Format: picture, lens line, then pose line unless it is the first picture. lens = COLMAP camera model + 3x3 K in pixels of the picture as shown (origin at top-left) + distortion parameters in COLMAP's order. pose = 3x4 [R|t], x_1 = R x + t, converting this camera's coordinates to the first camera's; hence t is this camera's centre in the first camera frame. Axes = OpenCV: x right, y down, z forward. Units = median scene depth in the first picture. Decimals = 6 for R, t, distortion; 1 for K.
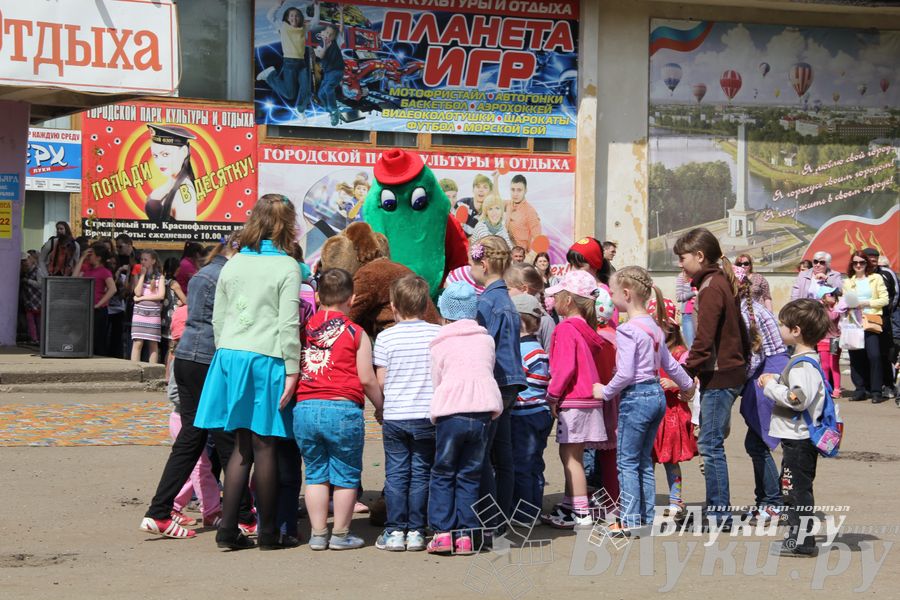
lens RADIAL K [[2130.8, 0, 451.4], [0, 2130.8, 310.7], [0, 0, 1]] dist [0.487739, 0.359045]
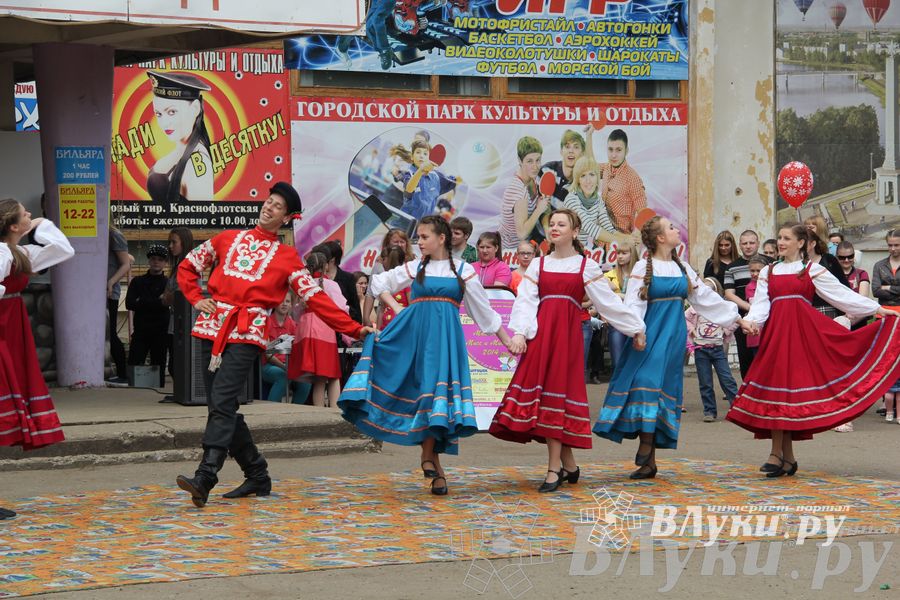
lens RADIAL K [[2602.5, 0, 467.9], [0, 2602.5, 301.2], [0, 0, 1]] dist [0.745133, -1.145291]
pose [[0.995502, -0.024895, 0.091416, -0.111362], [0.024463, 0.999684, 0.005836, -0.009775], [-0.091533, -0.003574, 0.995796, 0.083245]]
